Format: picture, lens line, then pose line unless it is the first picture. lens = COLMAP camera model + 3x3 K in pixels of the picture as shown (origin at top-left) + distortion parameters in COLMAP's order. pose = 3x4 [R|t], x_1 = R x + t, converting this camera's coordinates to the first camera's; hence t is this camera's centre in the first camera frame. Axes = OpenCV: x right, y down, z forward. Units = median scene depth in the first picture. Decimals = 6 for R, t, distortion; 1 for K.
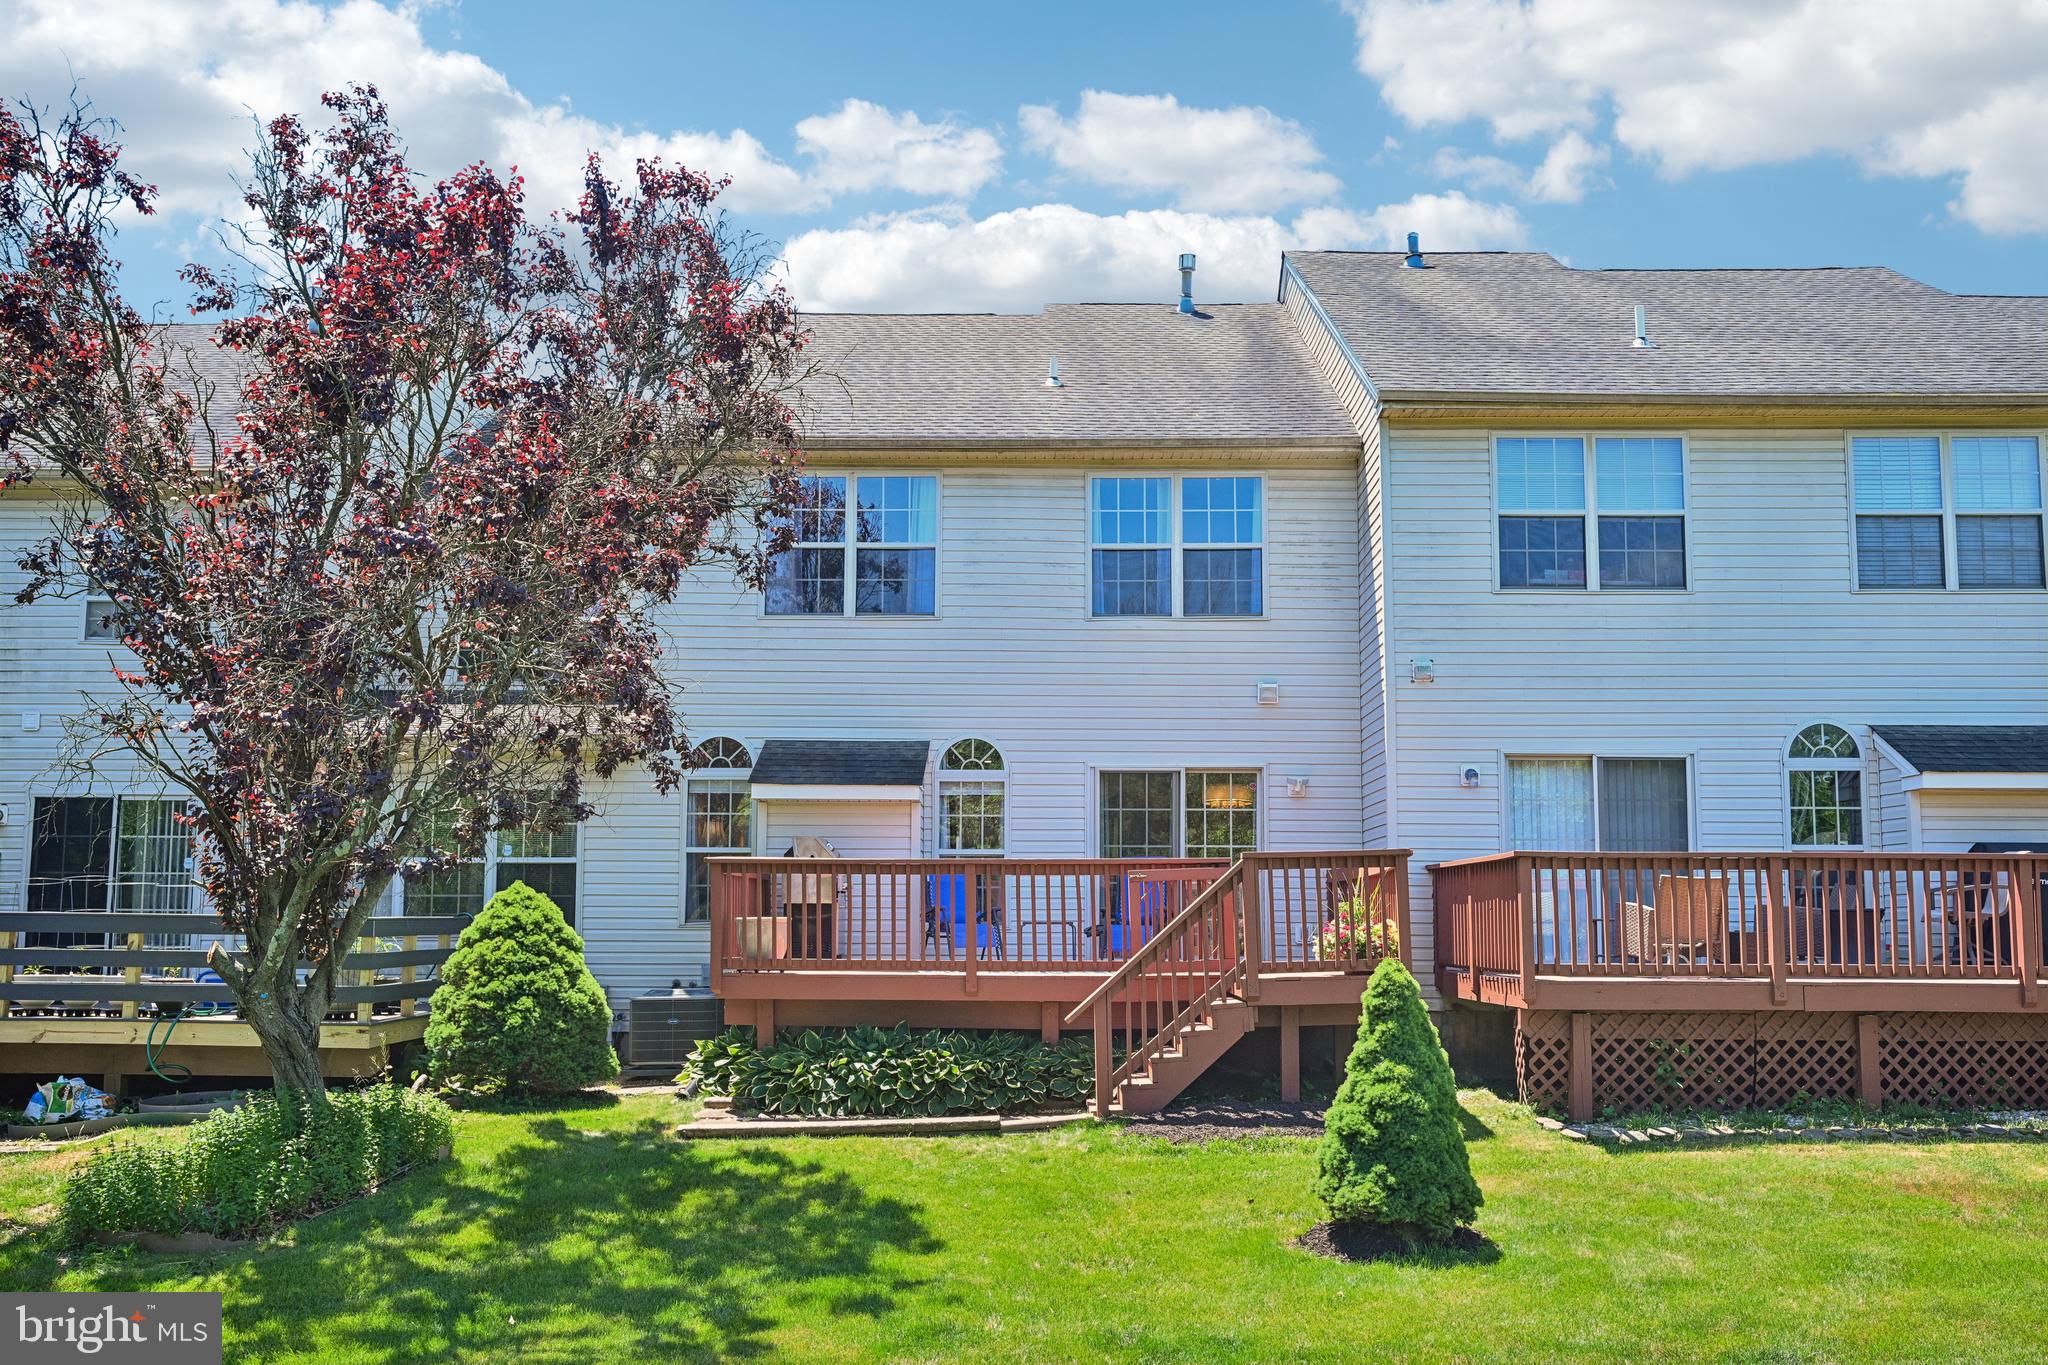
lens RADIAL K [[1843.7, 0, 1027.4], [0, 1843.7, 686.8], [0, 0, 1]] dist [-0.003324, -0.008078]
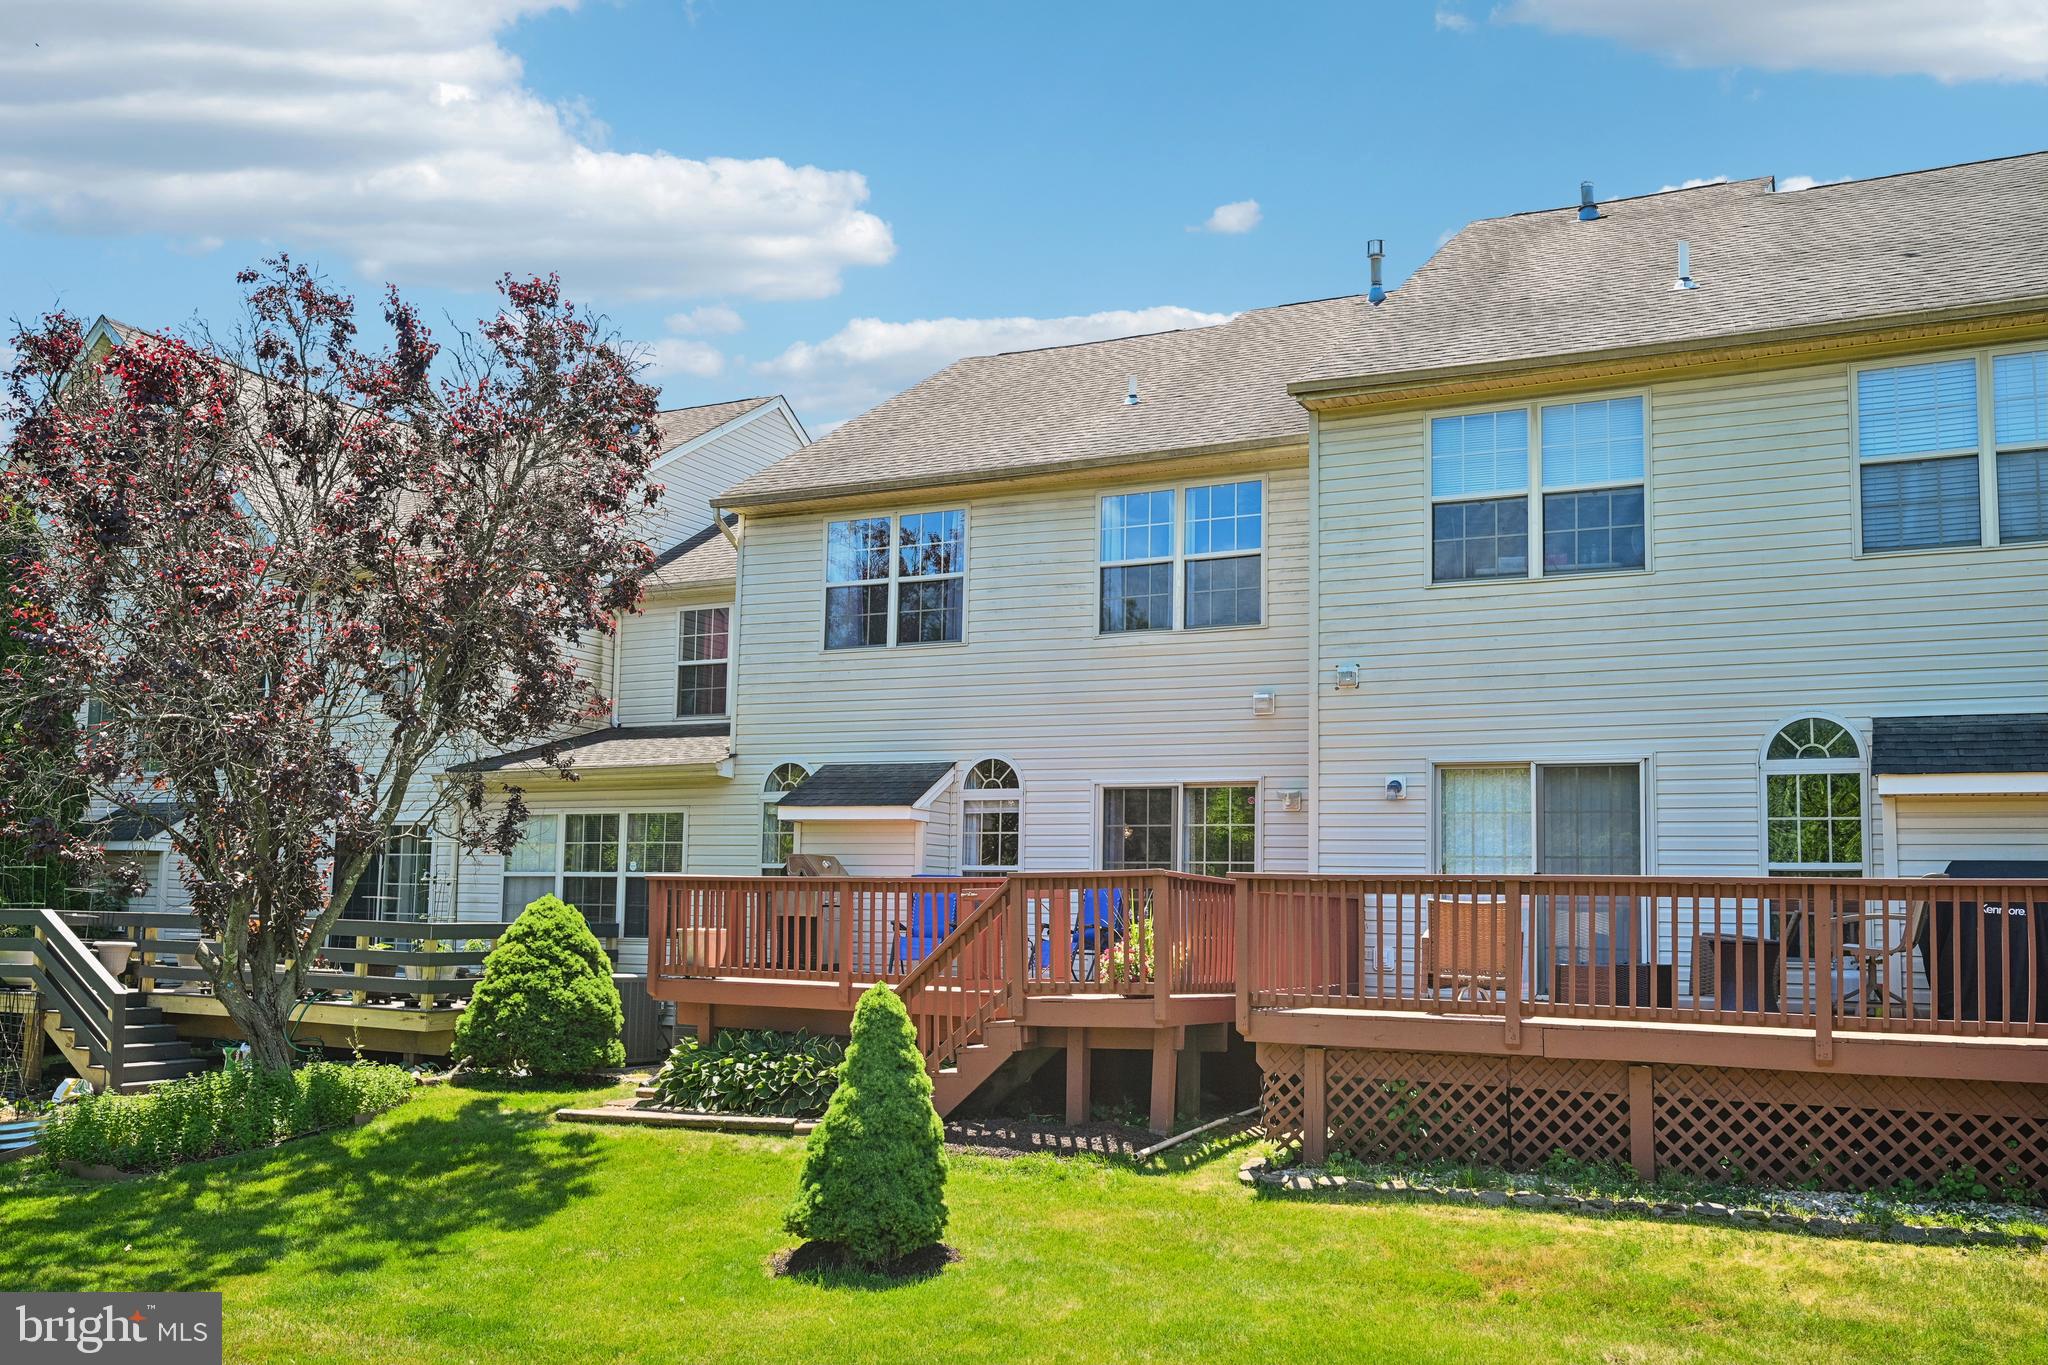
lens RADIAL K [[1843.7, 0, 1030.8], [0, 1843.7, 682.2], [0, 0, 1]] dist [-0.003324, -0.008078]
pose [[0.889667, -0.044059, -0.454480, 0.497039], [0.042439, 0.999004, -0.013770, 0.000188], [0.454634, -0.007037, 0.890651, 0.091848]]
